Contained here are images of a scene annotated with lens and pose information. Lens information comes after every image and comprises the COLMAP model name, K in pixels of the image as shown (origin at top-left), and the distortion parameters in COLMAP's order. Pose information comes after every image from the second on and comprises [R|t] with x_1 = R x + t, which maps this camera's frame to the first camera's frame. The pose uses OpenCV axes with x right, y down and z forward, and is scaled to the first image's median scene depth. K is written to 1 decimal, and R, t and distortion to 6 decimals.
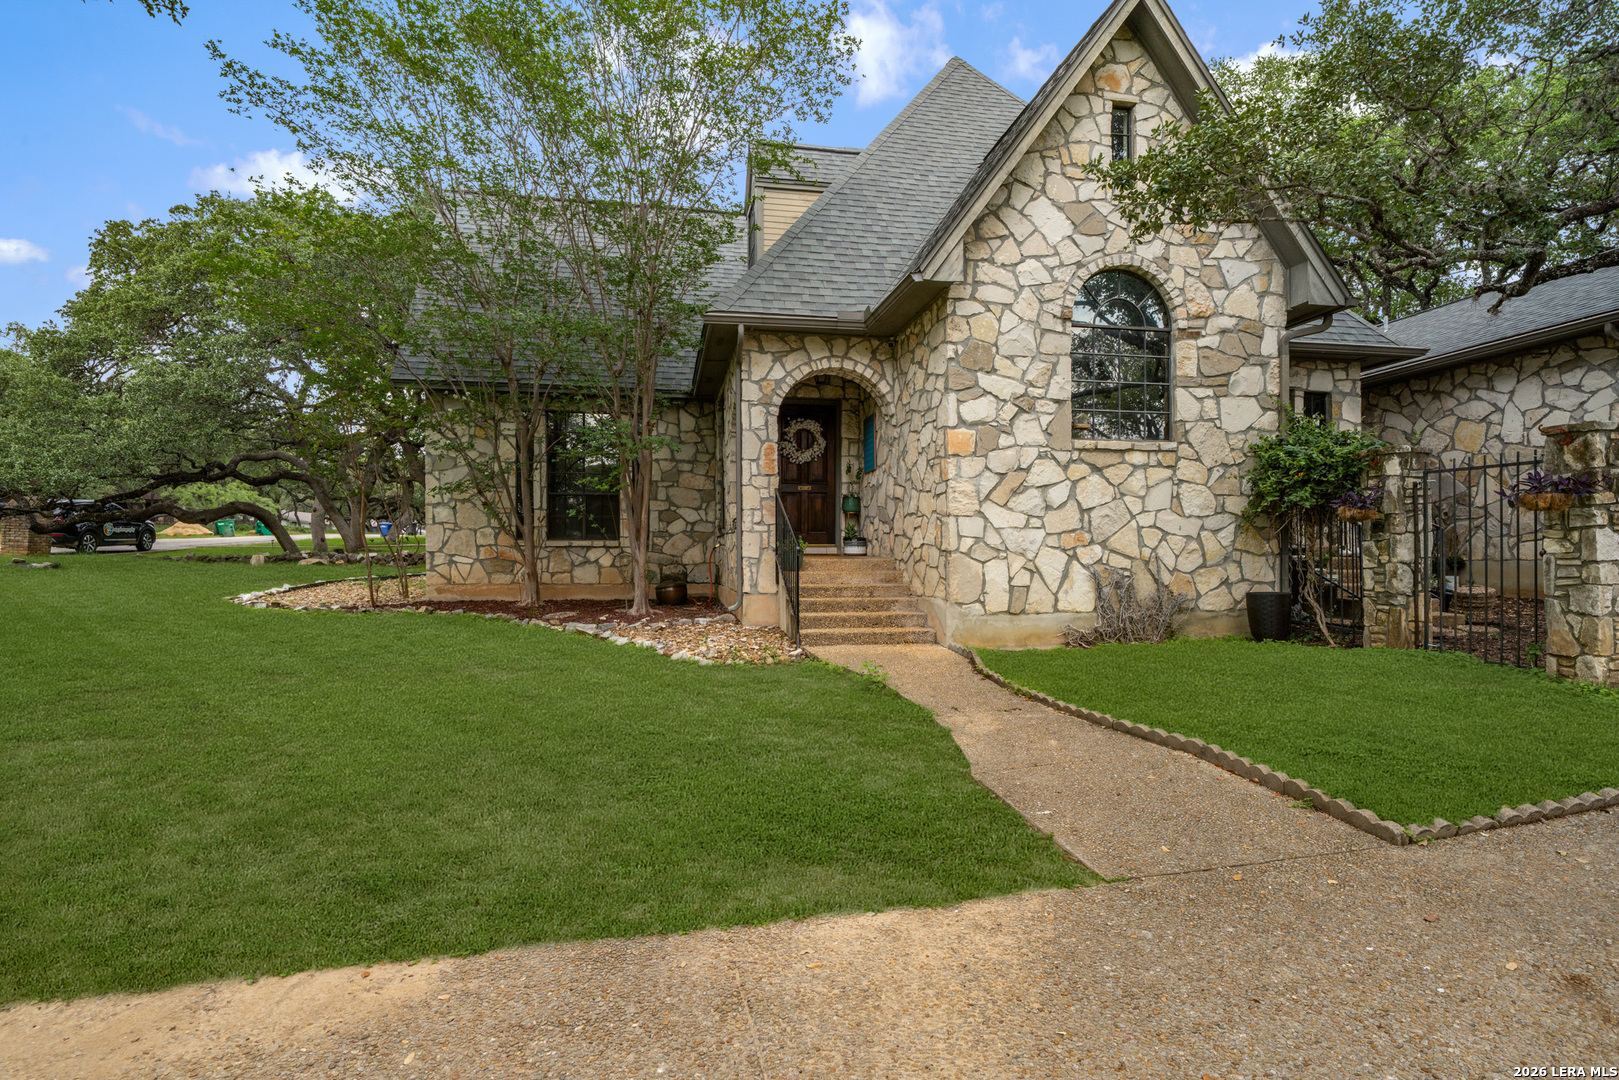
lens RADIAL K [[821.5, 0, 812.1], [0, 821.5, 543.2], [0, 0, 1]] dist [0.002762, 0.000485]
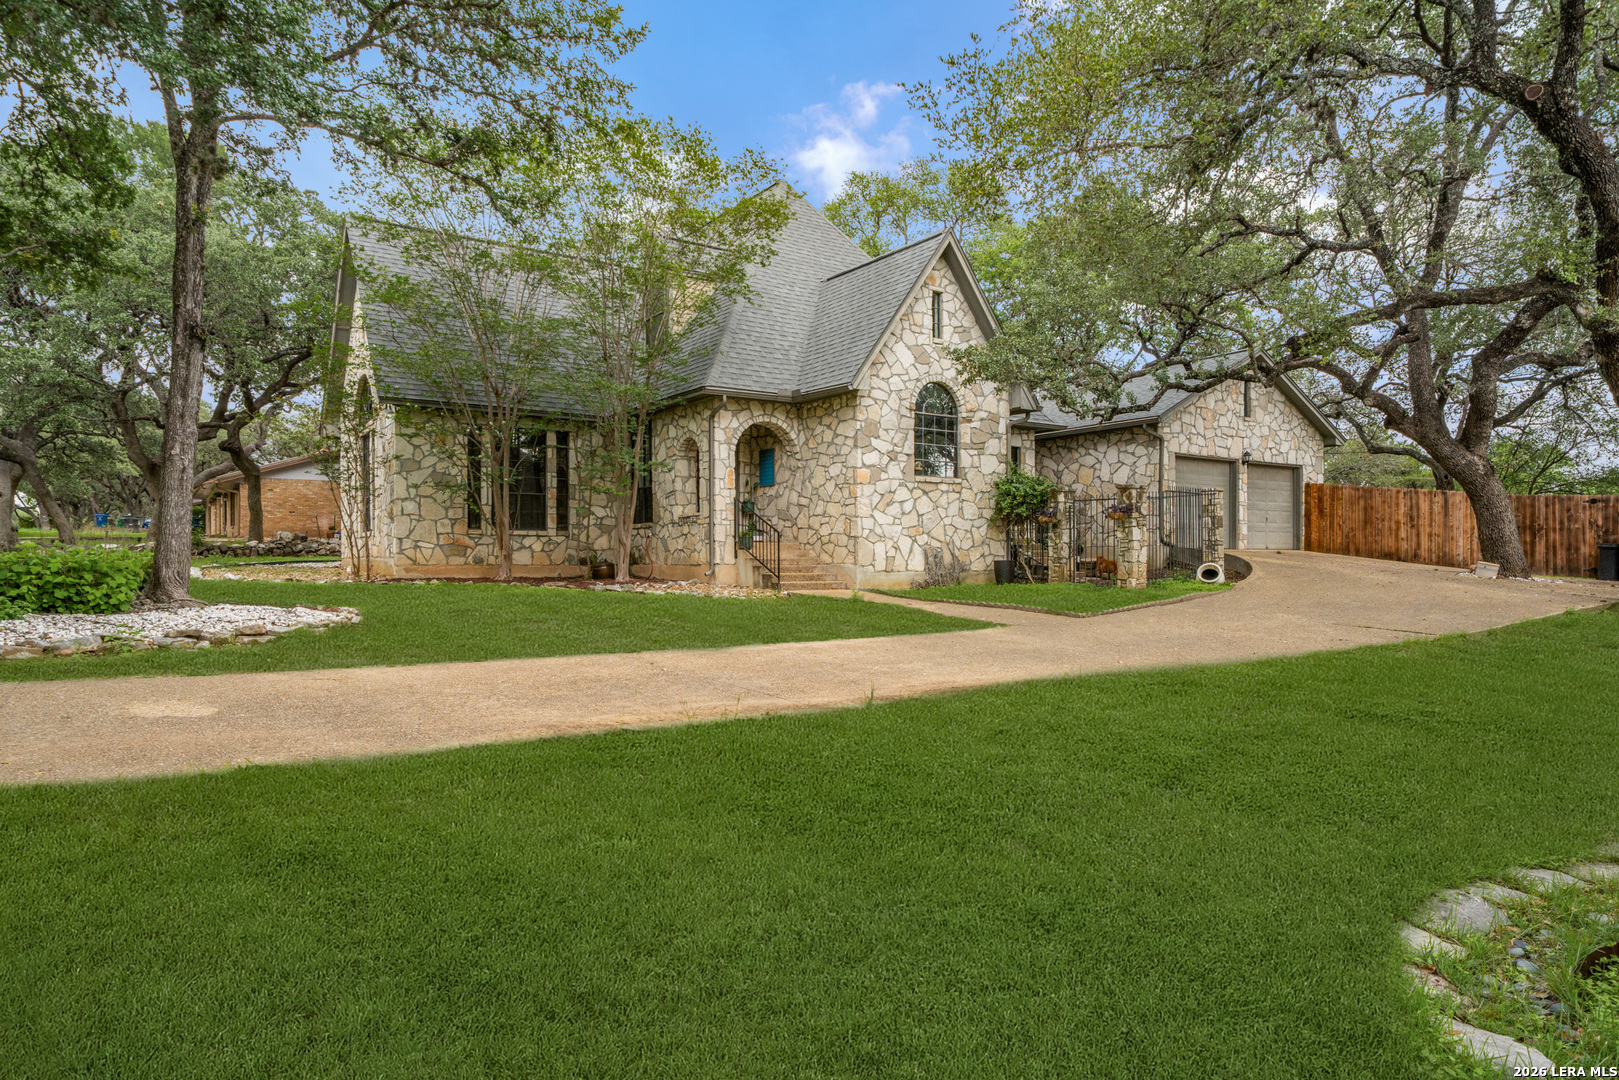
lens RADIAL K [[979.2, 0, 809.2], [0, 979.2, 543.9], [0, 0, 1]] dist [0.000407, 0.000064]
pose [[0.915144, 0.005838, 0.403085, -0.748412], [-0.005180, 0.999983, -0.002724, 0.029934], [-0.403094, 0.000404, 0.915159, -0.865422]]
